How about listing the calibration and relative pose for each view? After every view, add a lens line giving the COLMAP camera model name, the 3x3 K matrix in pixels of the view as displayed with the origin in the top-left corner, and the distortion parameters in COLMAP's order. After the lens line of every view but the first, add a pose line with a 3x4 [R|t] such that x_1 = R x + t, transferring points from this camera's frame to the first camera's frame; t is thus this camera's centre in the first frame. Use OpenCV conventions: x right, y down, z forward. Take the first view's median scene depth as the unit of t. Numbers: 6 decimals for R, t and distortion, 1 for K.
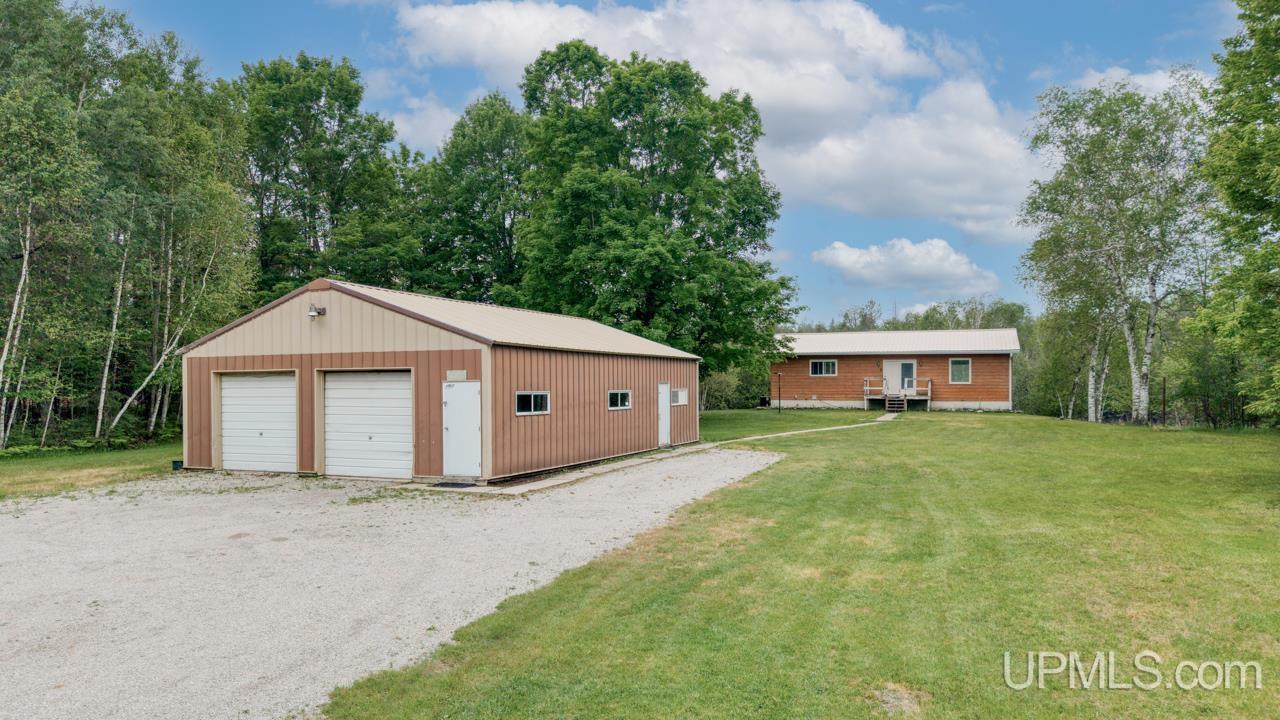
lens RADIAL K [[833.1, 0, 643.3], [0, 833.1, 390.5], [0, 0, 1]] dist [0.084116, -0.001011]
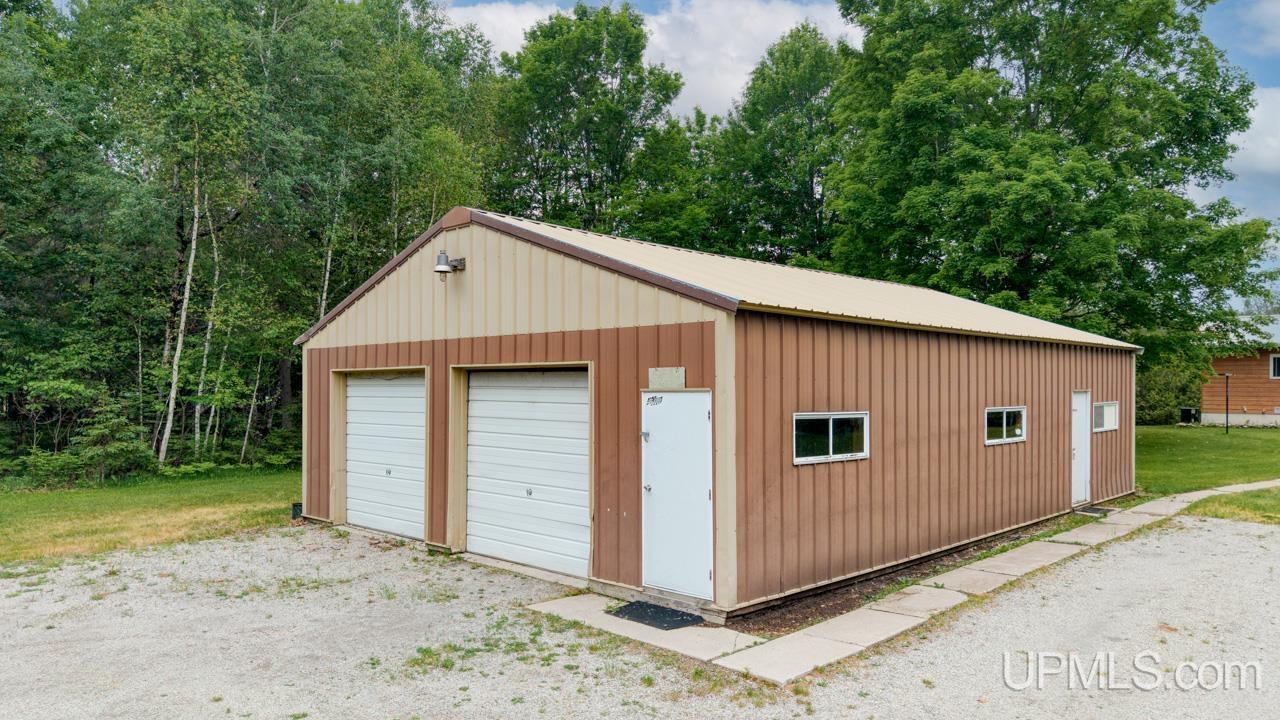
lens RADIAL K [[852.1, 0, 641.1], [0, 852.1, 383.2], [0, 0, 1]] dist [0.008659, -0.001853]
pose [[0.931281, 0.006702, -0.364241, -0.045220], [-0.009862, 0.999928, -0.006818, -0.008792], [0.364169, 0.009941, 0.931280, 0.401864]]
